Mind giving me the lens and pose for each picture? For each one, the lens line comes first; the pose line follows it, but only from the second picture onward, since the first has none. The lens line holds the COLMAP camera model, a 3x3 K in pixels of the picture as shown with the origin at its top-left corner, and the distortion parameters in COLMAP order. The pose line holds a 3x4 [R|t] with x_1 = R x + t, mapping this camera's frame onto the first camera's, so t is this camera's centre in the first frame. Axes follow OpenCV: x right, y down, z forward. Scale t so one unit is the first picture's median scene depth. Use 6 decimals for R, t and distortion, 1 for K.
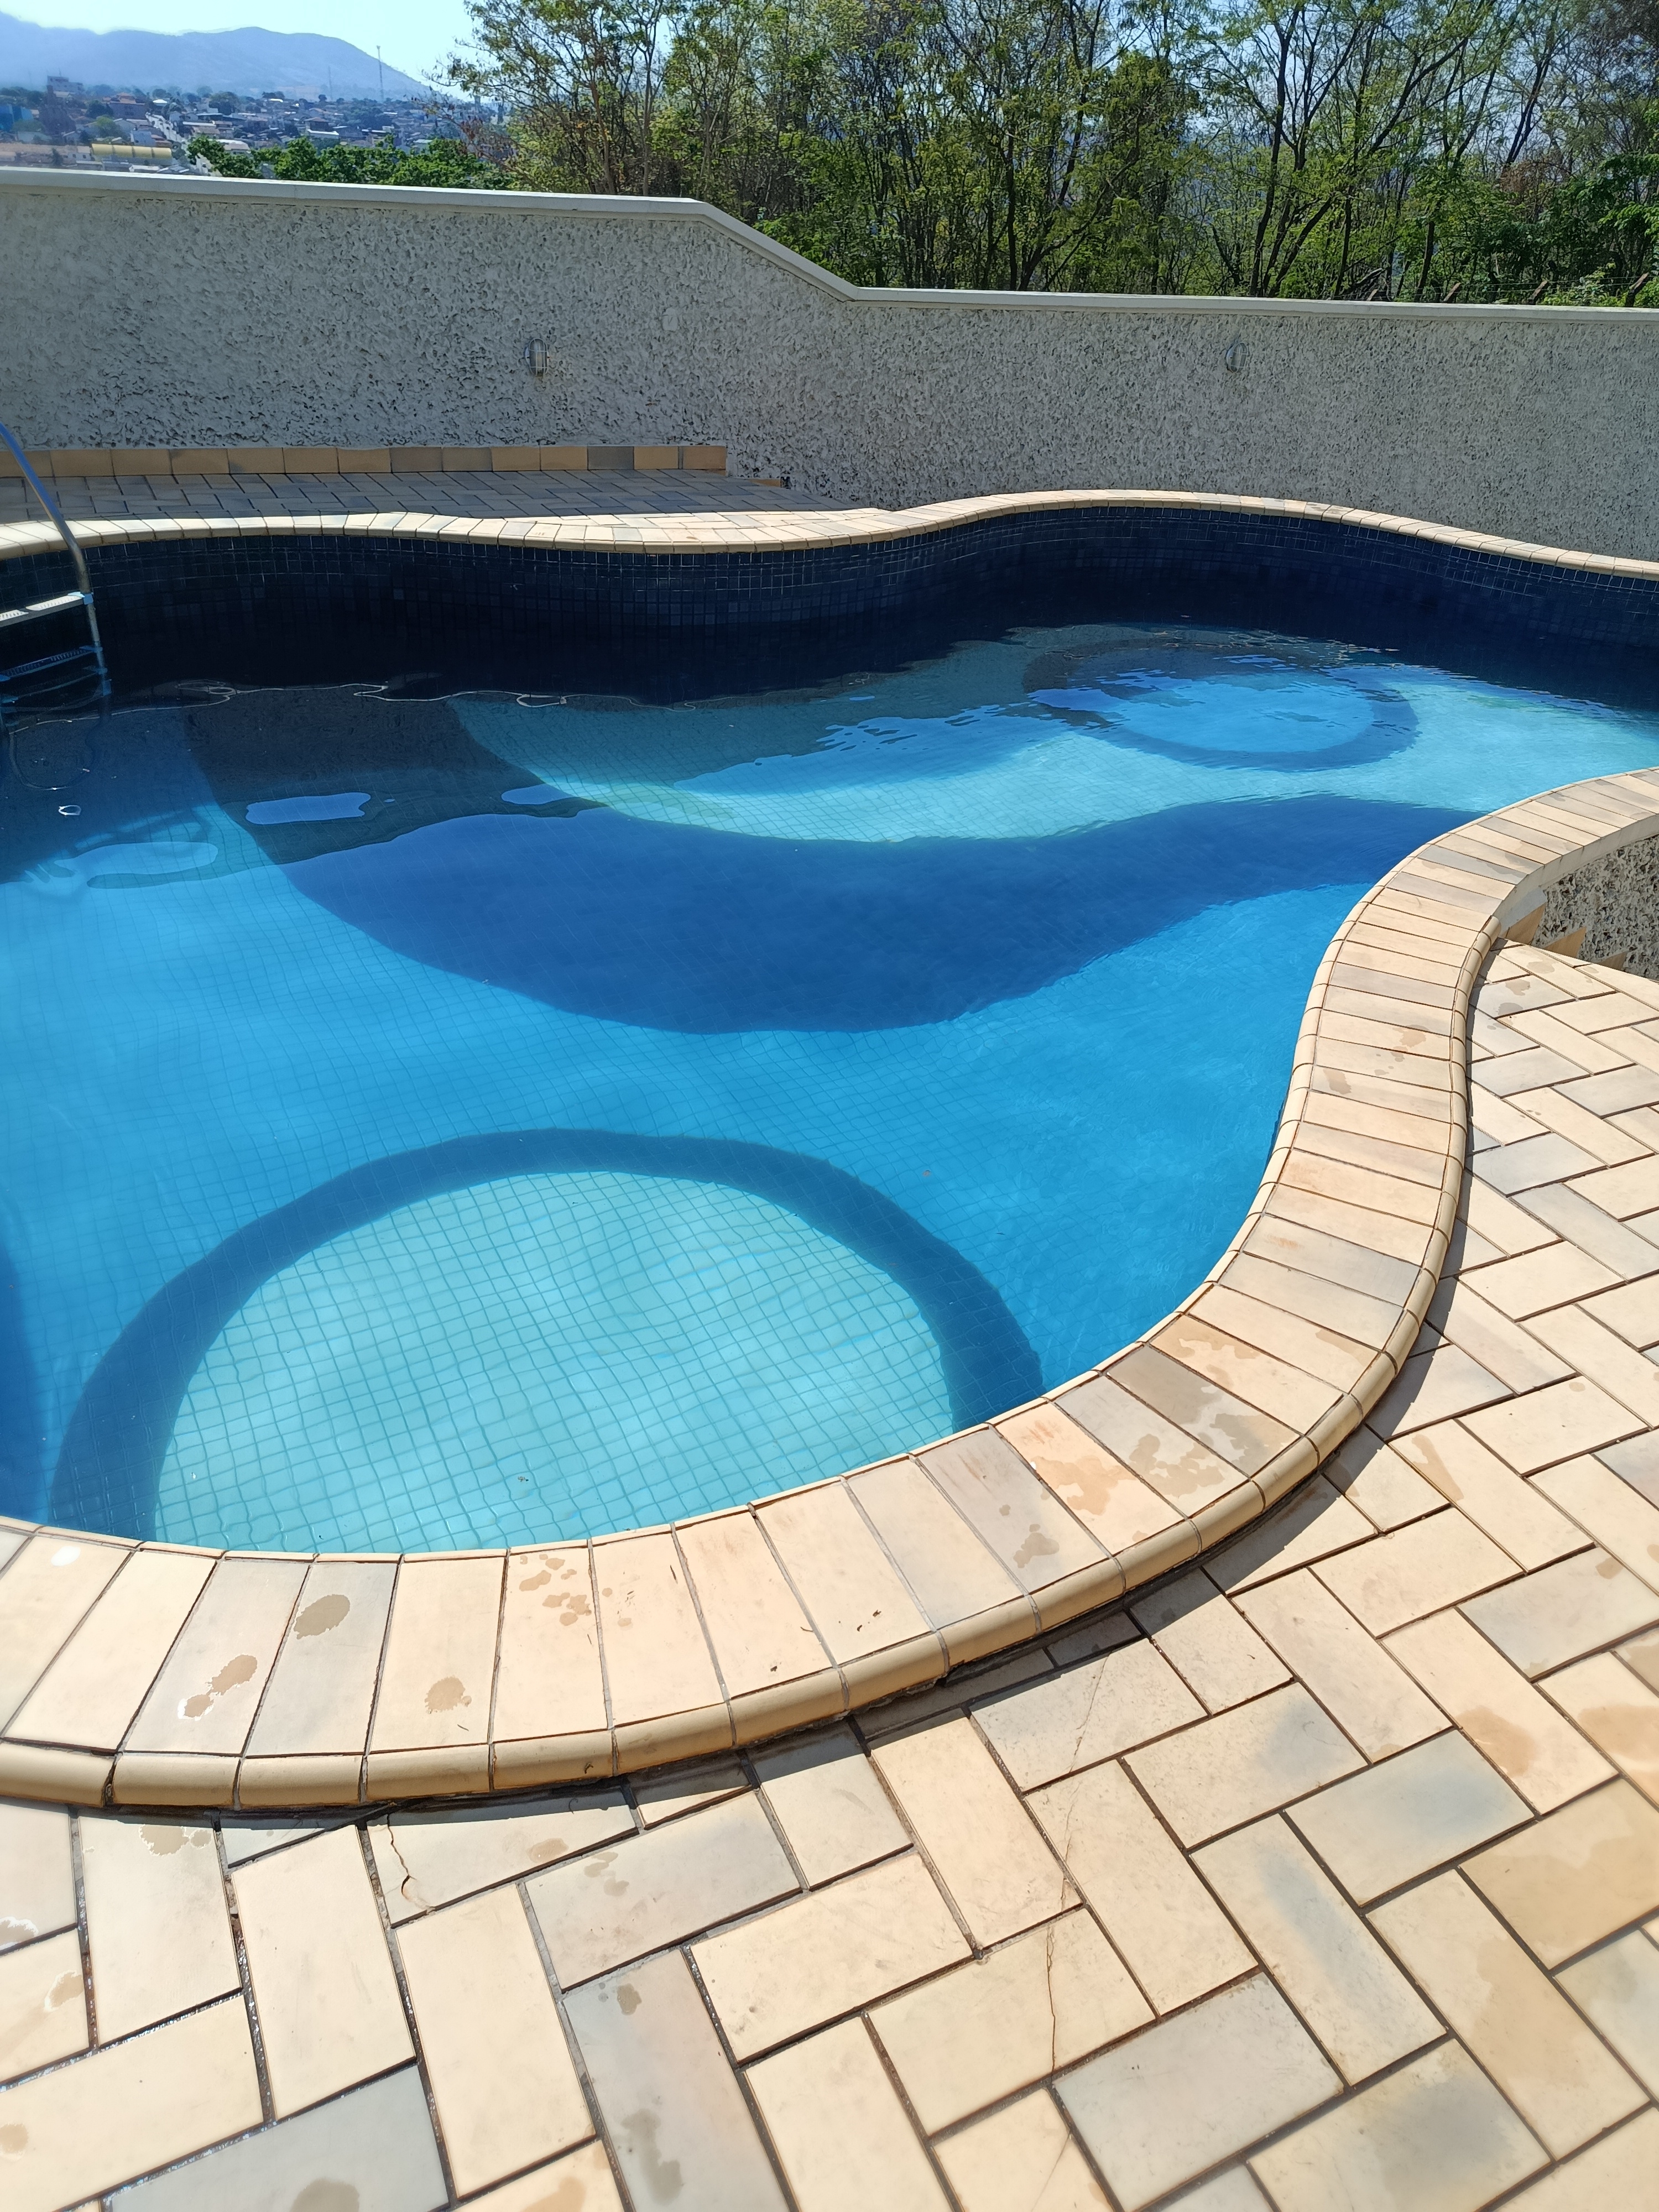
lens RADIAL K [[1467.0, 0, 806.3], [0, 1467.0, 1105.1], [0, 0, 1]] dist [0.020110, -0.018710]
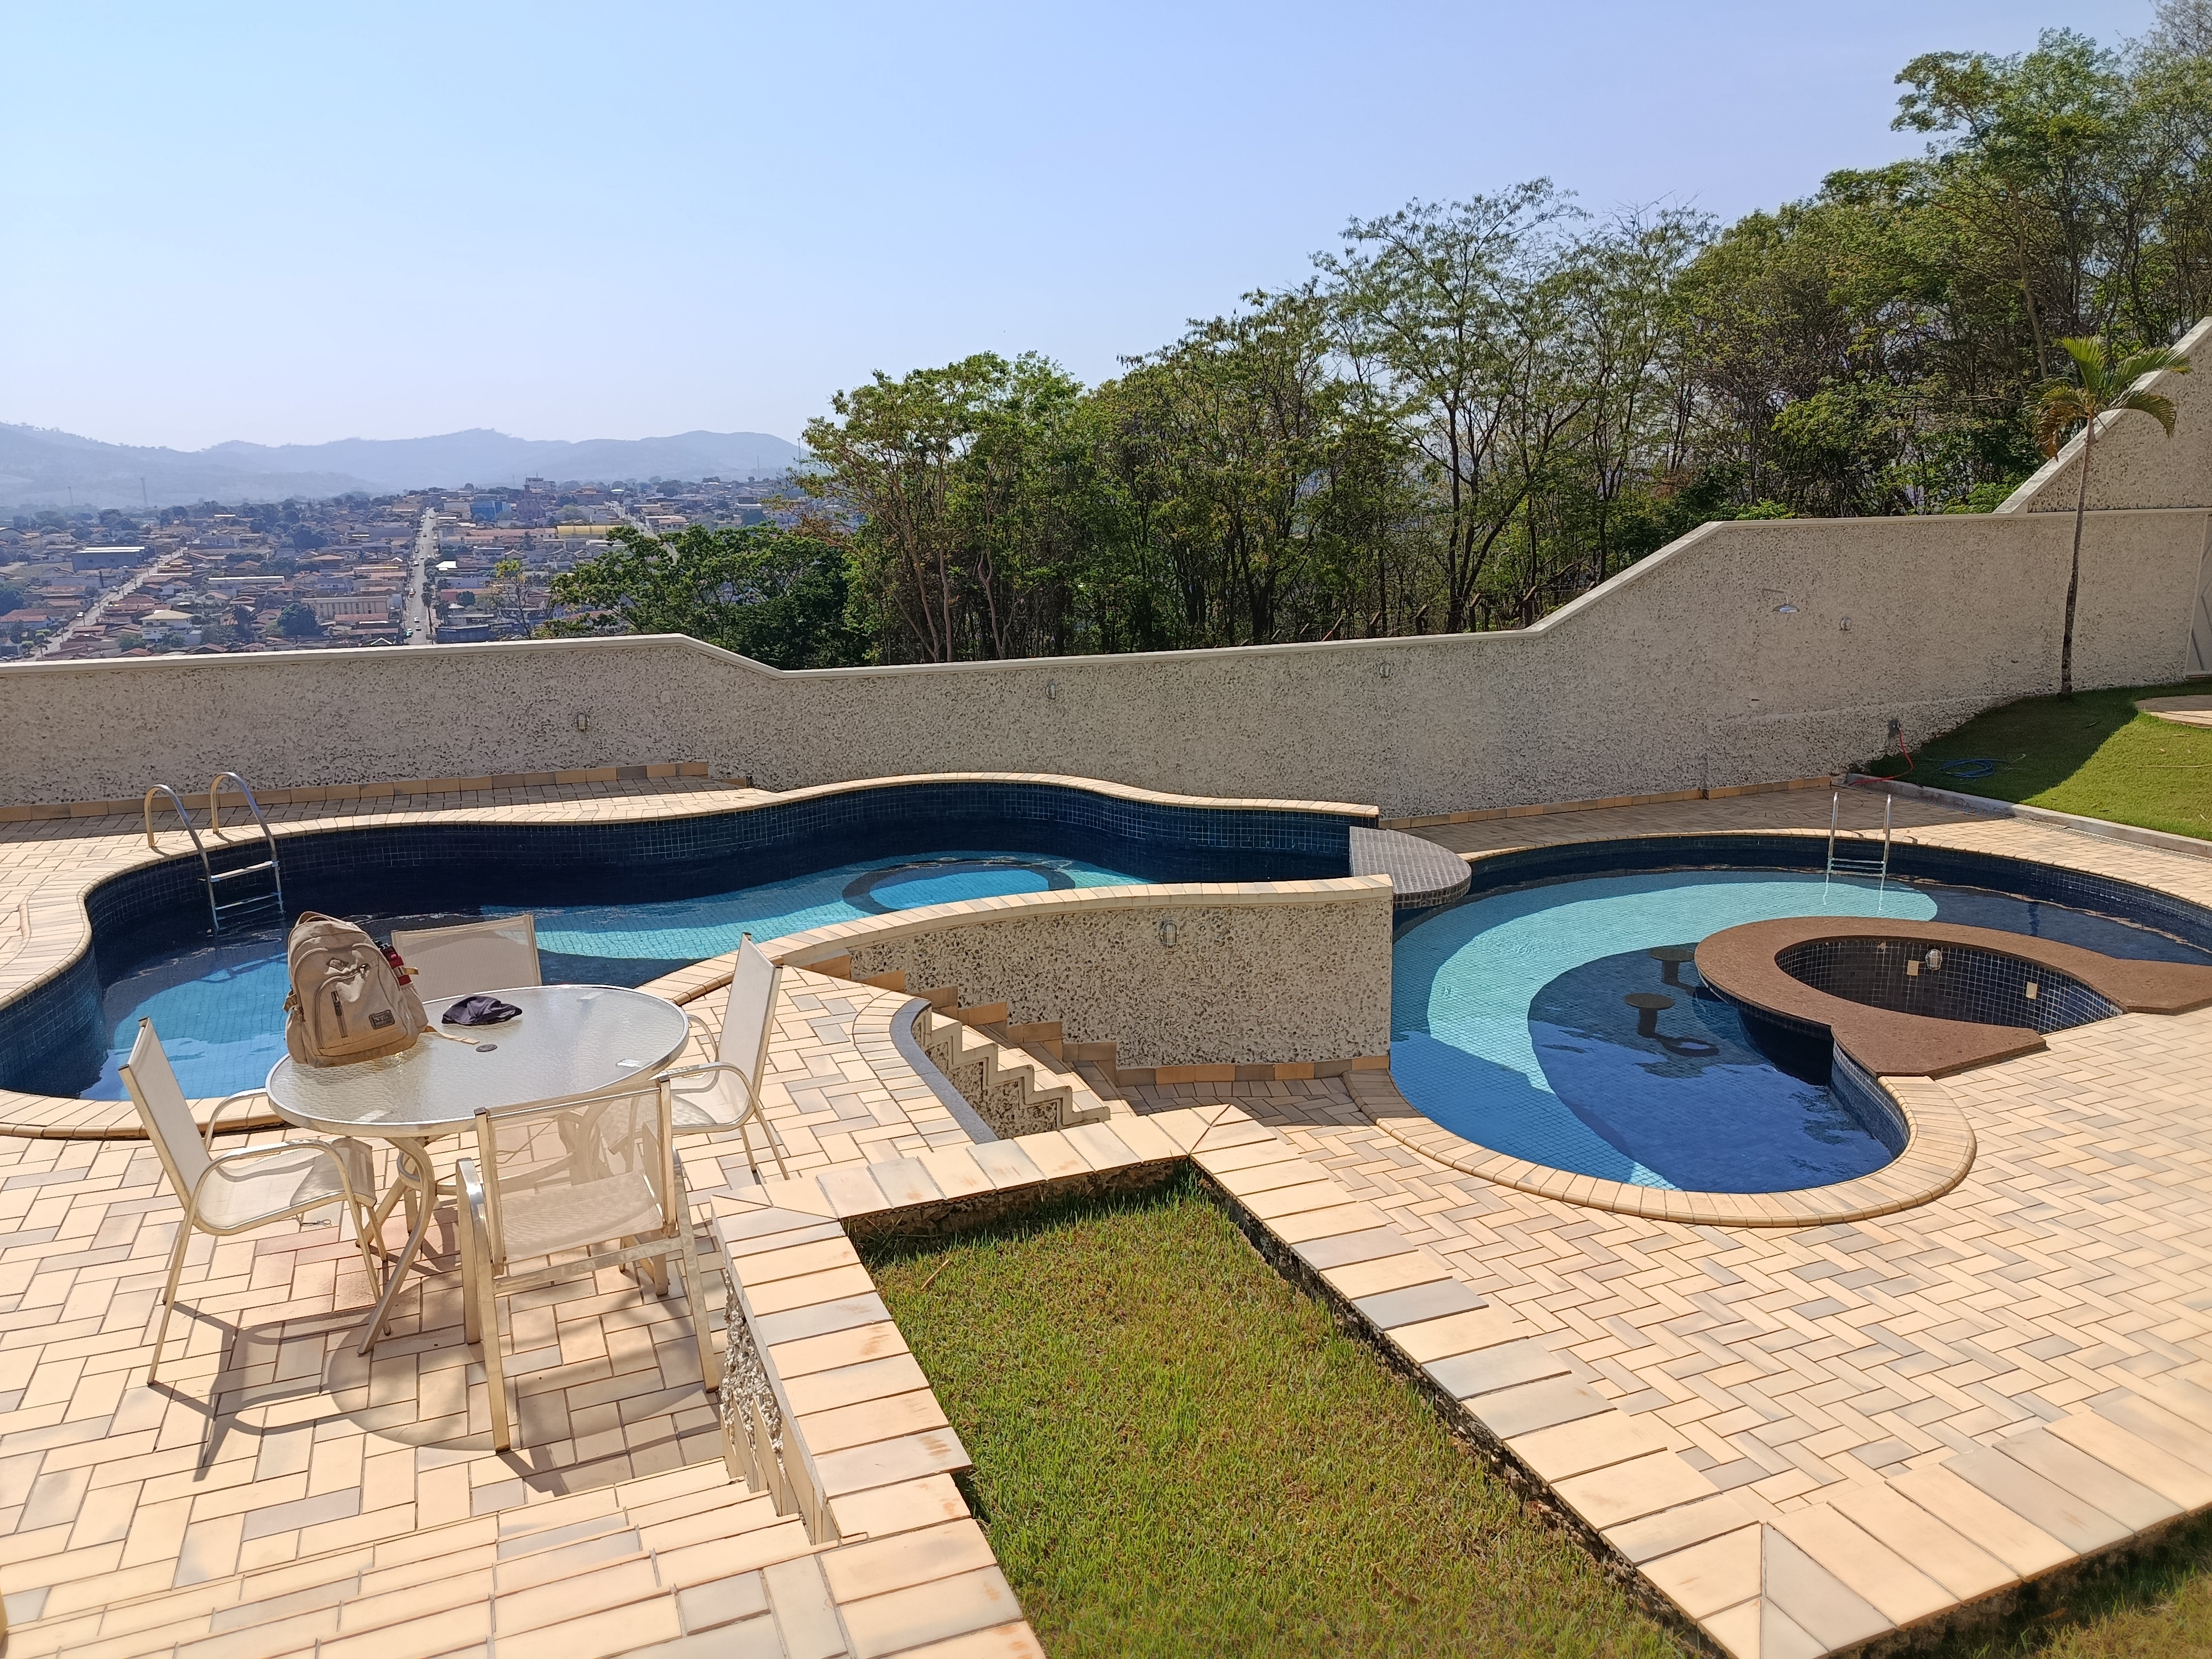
lens RADIAL K [[1467.0, 0, 1104.9], [0, 1467.0, 907.9], [0, 0, 1]] dist [0.020110, -0.018710]
pose [[0.996911, -0.048840, -0.061503, 0.413088], [0.028735, 0.955646, -0.293113, 0.178243], [0.073091, 0.290441, 0.954097, -0.427682]]
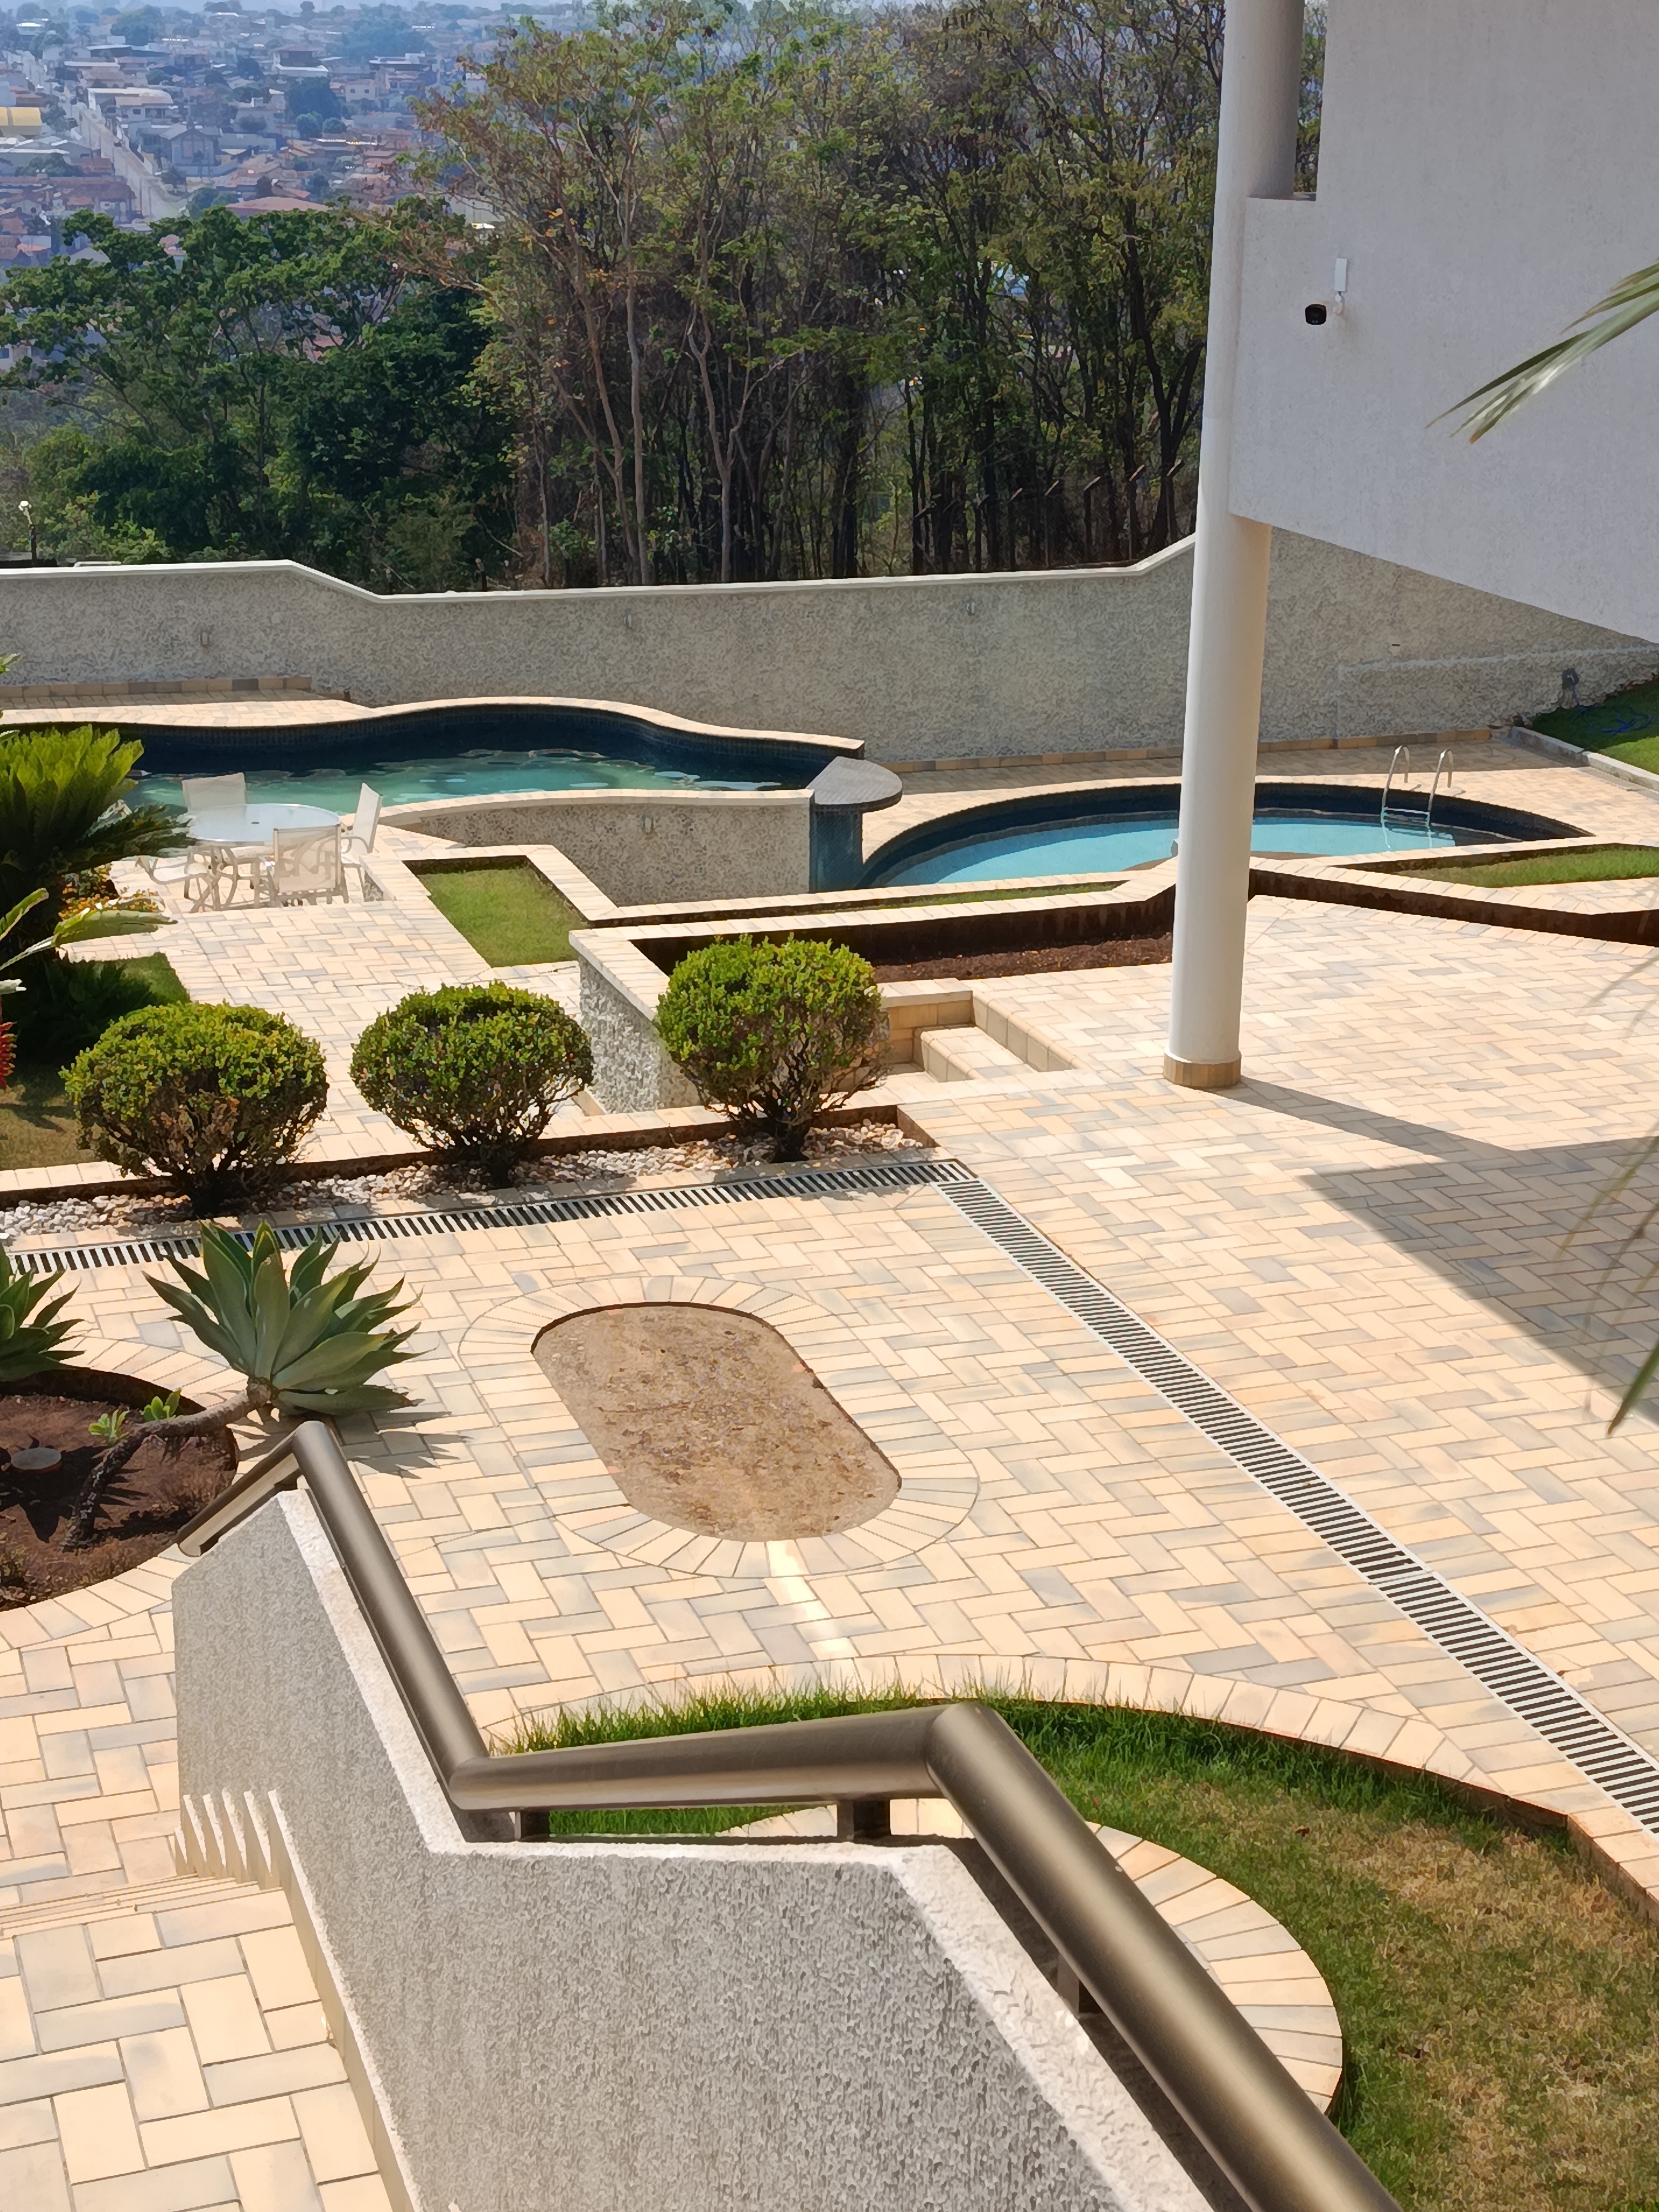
lens RADIAL K [[3185.2, 0, 822.4], [0, 3185.2, 1188.3], [0, 0, 1]] dist [0.091148, 0.000000]
pose [[0.991644, 0.003644, -0.128955, 0.936876], [-0.032535, 0.974355, -0.222651, 0.894378], [0.124837, 0.224986, 0.966332, -2.260481]]
